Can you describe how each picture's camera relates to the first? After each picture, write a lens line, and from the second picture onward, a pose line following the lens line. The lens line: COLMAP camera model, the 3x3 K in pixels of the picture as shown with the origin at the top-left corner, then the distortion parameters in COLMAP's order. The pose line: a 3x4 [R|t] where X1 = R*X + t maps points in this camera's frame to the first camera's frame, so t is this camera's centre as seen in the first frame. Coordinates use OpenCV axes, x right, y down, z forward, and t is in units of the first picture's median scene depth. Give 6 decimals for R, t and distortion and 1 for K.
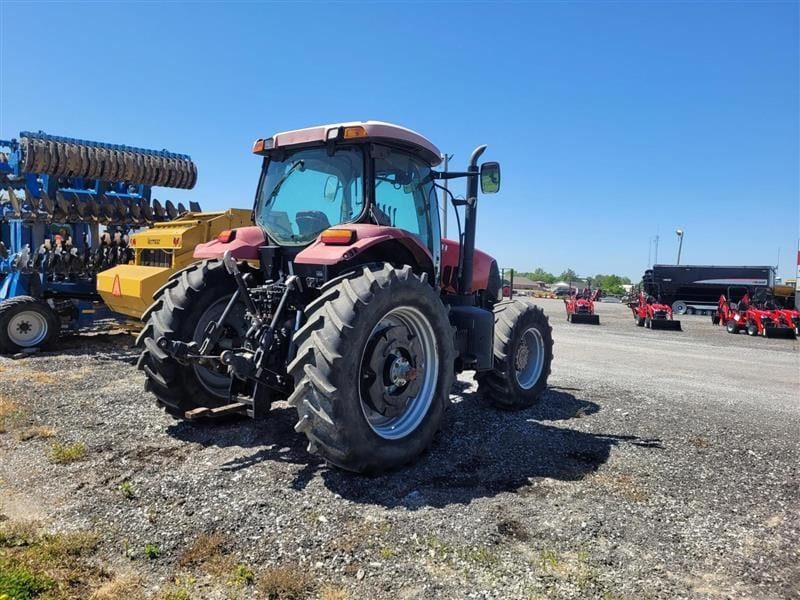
lens RADIAL K [[552.3, 0, 400.0], [0, 552.3, 300.0], [0, 0, 1]] dist [0.034422, -0.002392]
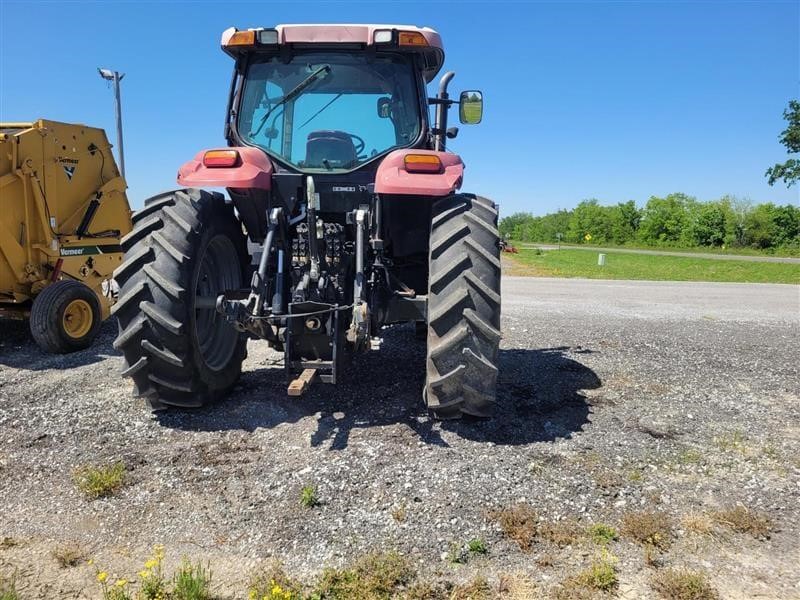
lens RADIAL K [[552.3, 0, 400.0], [0, 552.3, 300.0], [0, 0, 1]] dist [0.034422, -0.002392]
pose [[0.851250, -0.096352, 0.515839, -0.571911], [0.039999, 0.992053, 0.119295, -0.005772], [-0.523234, -0.080916, 0.848339, 0.245965]]
